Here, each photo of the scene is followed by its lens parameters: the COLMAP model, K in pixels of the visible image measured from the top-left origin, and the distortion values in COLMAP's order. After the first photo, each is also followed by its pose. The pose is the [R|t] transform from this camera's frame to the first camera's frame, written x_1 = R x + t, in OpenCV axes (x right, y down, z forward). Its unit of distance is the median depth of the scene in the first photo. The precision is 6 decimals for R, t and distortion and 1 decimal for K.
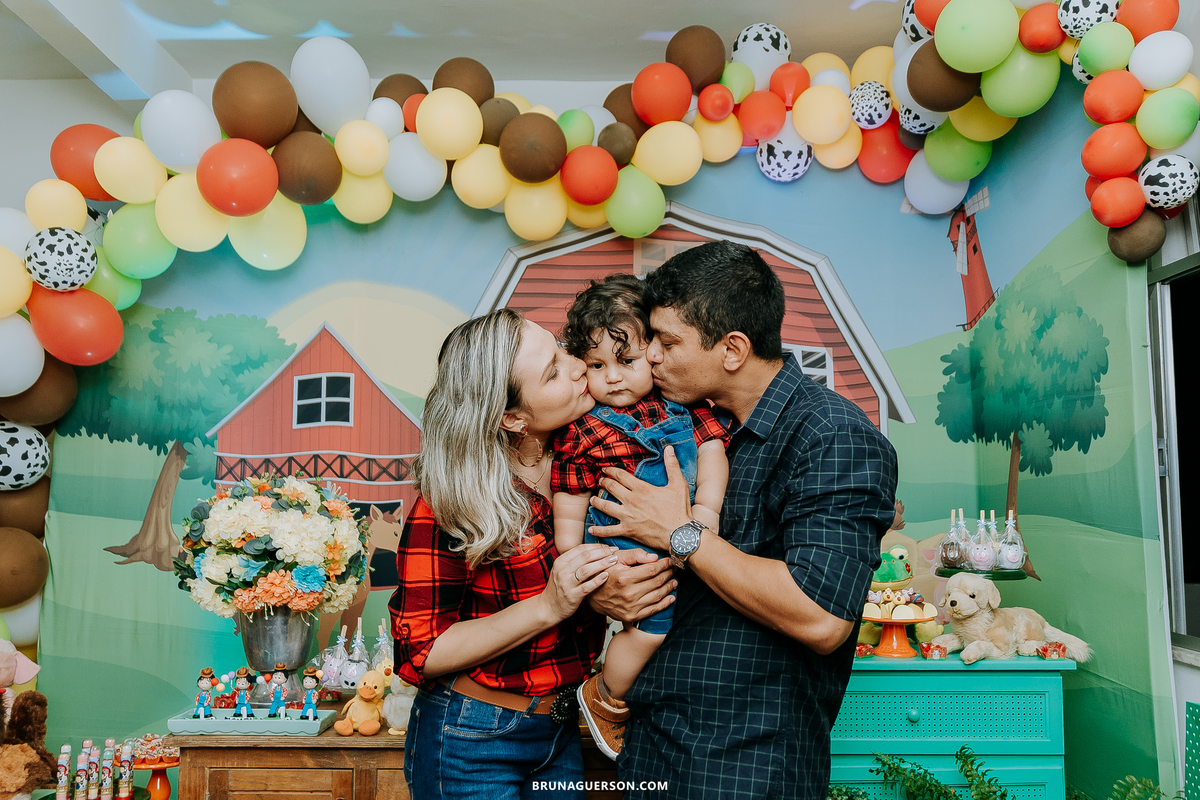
lens RADIAL K [[1038.2, 0, 652.7], [0, 1038.2, 400.6], [0, 0, 1]] dist [-0.001660, 0.003556]
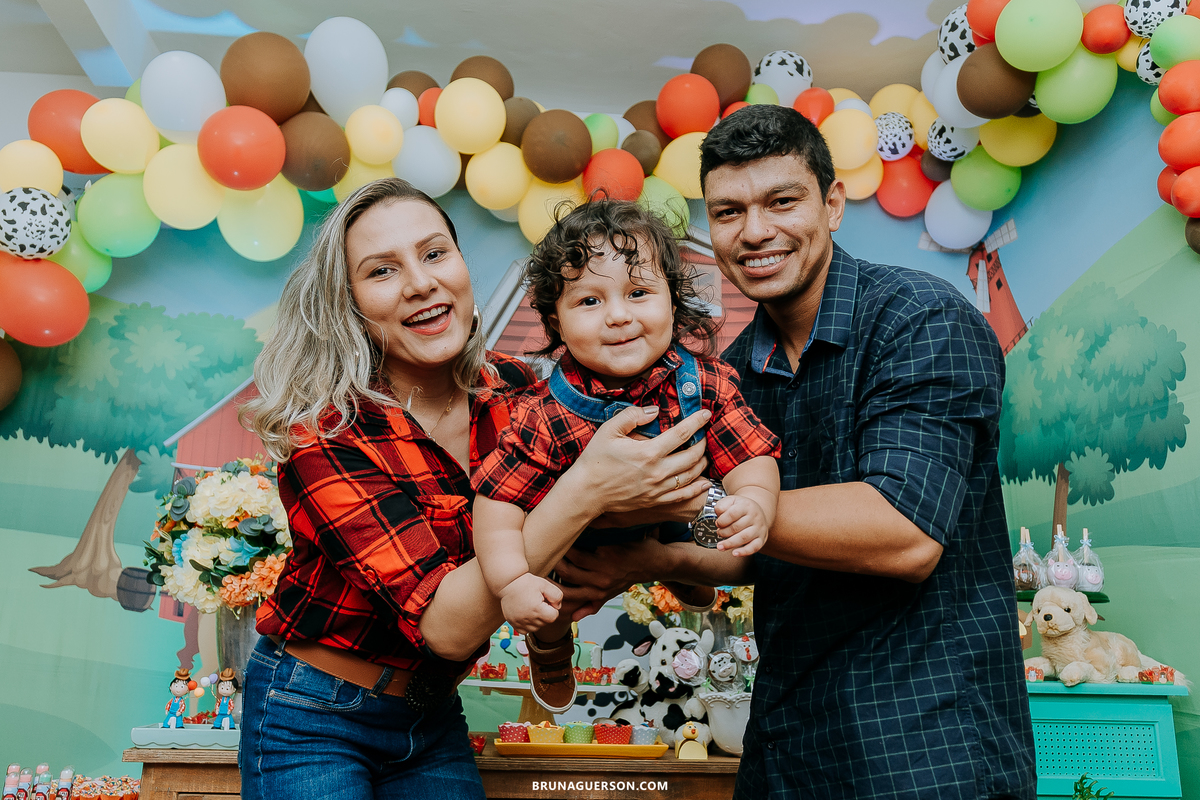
lens RADIAL K [[1030.9, 0, 600.0], [0, 1030.9, 400.0], [0, 0, 1]] dist [-0.001138, 0.008531]
pose [[0.996127, 0.041255, 0.077641, -0.141018], [-0.027624, 0.985214, -0.169084, 0.143800], [-0.083468, 0.166284, 0.982539, 0.112056]]
